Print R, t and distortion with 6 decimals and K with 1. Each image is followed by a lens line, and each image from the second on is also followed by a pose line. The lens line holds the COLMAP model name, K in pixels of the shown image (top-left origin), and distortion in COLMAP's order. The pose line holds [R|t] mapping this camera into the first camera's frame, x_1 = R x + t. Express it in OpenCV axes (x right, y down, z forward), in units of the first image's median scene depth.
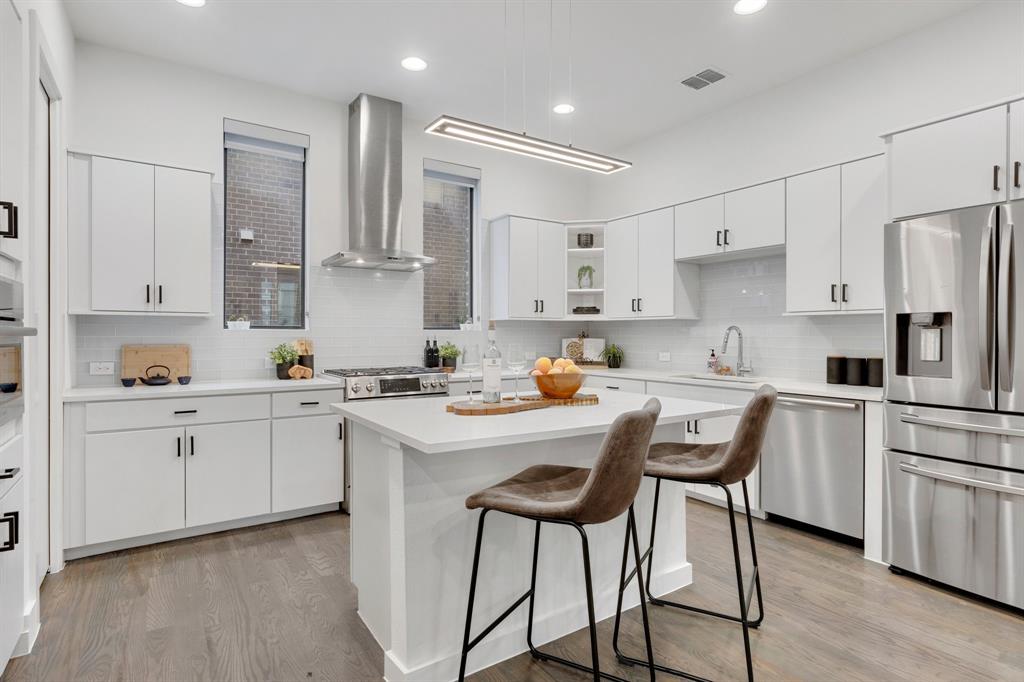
lens RADIAL K [[526.2, 0, 506.1], [0, 526.2, 336.5], [0, 0, 1]] dist [-0.001606, -0.000589]
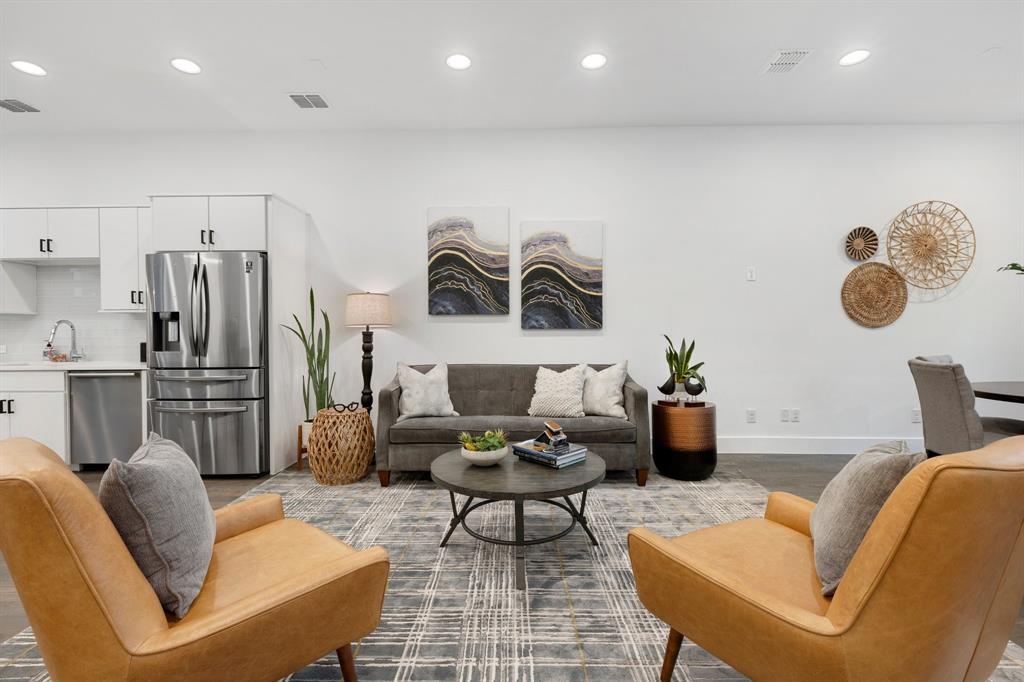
lens RADIAL K [[458.5, 0, 509.4], [0, 458.5, 334.2], [0, 0, 1]] dist [0.000683, 0.000048]
pose [[0.565436, -0.011018, 0.824719, 0.147725], [0.011603, 0.999918, 0.005403, 0.018879], [-0.824711, 0.006514, 0.565517, -0.448114]]
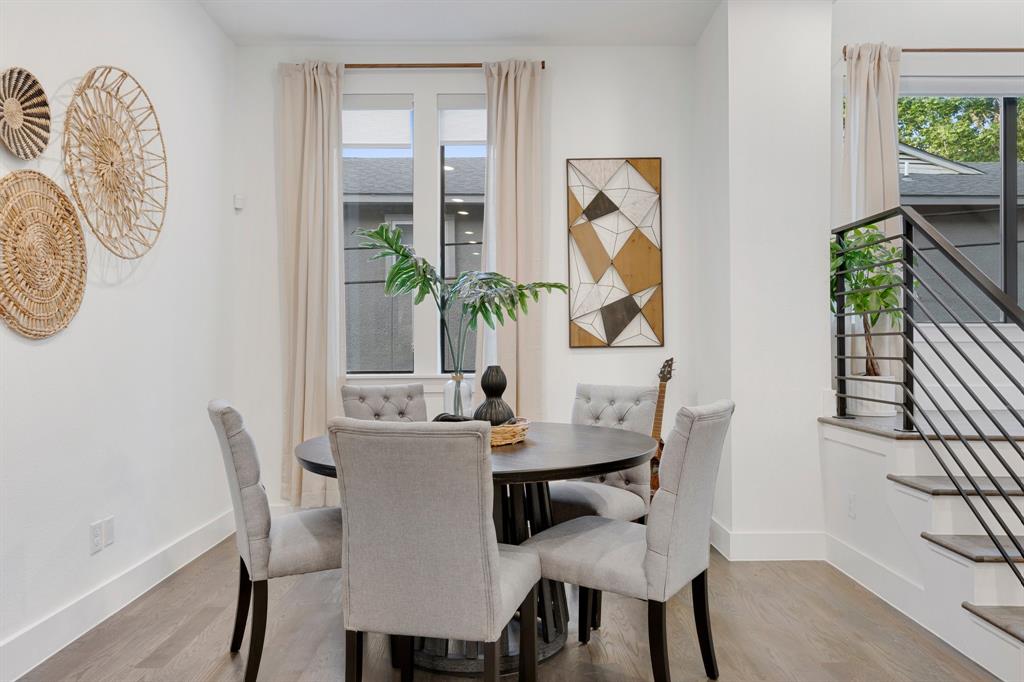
lens RADIAL K [[720.2, 0, 512.0], [0, 720.2, 341.0], [0, 0, 1]] dist [0.003286, 0.000146]
pose [[-0.840537, -0.000764, 0.541754, 0.815619], [-0.001842, 0.999997, -0.001448, 0.020689], [-0.541751, -0.002216, -0.840536, -0.219018]]
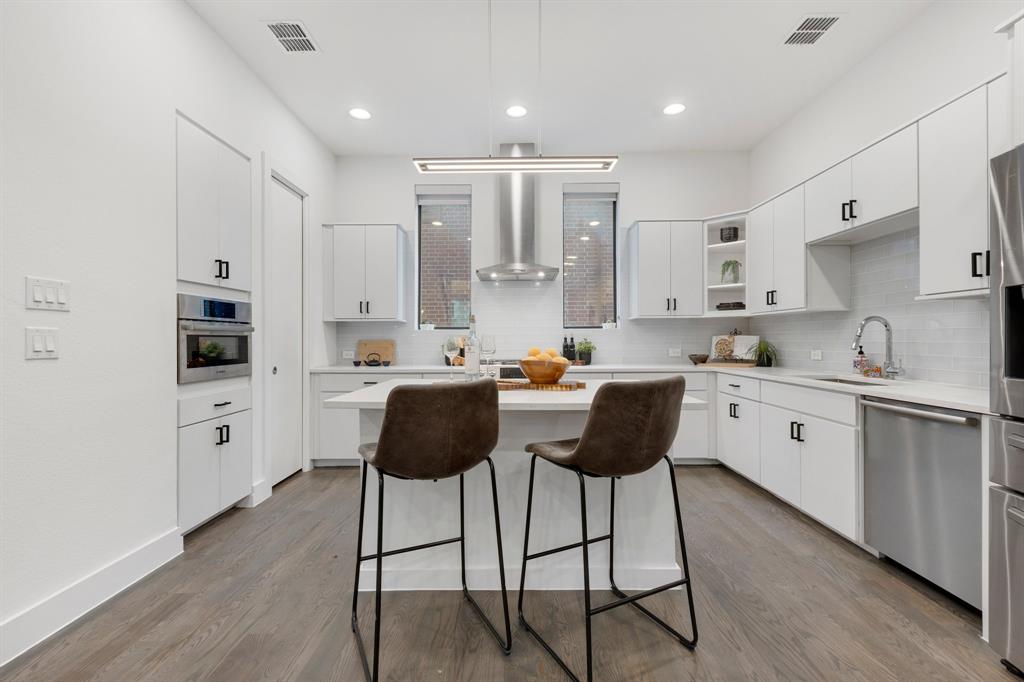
lens RADIAL K [[452.5, 0, 511.2], [0, 452.5, 339.3], [0, 0, 1]] dist [0.000117, -0.000232]
pose [[0.826977, -0.004264, -0.562220, 0.373636], [0.002670, 0.999990, -0.003657, 0.017135], [0.562230, 0.001523, 0.826980, 0.109042]]
